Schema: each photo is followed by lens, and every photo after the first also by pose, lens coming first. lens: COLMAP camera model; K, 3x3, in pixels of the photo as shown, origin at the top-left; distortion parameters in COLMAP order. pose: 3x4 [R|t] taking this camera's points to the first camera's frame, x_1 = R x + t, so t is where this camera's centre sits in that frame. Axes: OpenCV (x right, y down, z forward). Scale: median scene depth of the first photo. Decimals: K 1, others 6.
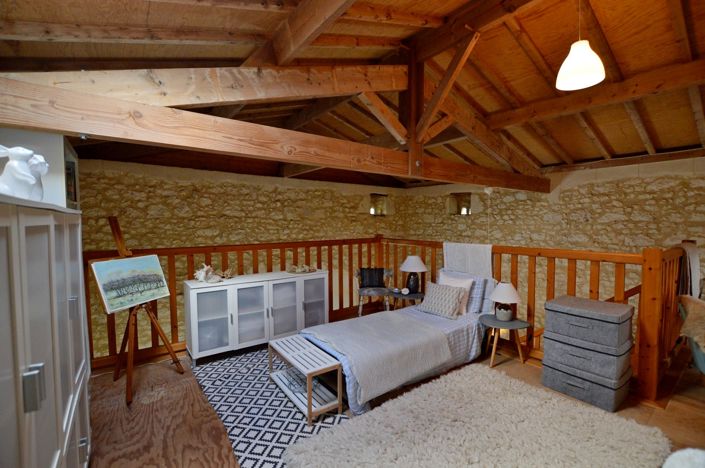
lens RADIAL K [[310.6, 0, 352.5], [0, 310.6, 234.0], [0, 0, 1]] dist [-0.001913, -0.000404]
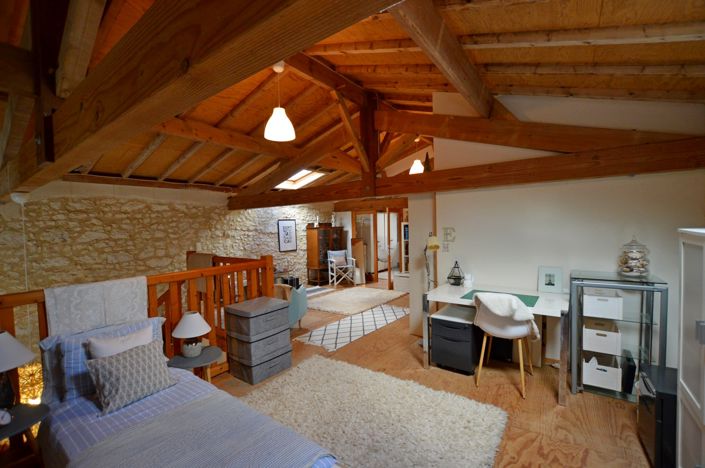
lens RADIAL K [[310.6, 0, 352.5], [0, 310.6, 234.0], [0, 0, 1]] dist [-0.001913, -0.000404]
pose [[-0.313132, -0.024330, 0.949398, -0.327993], [0.063825, 0.996873, 0.046598, -0.055532], [-0.947563, 0.075187, -0.310600, 0.560042]]
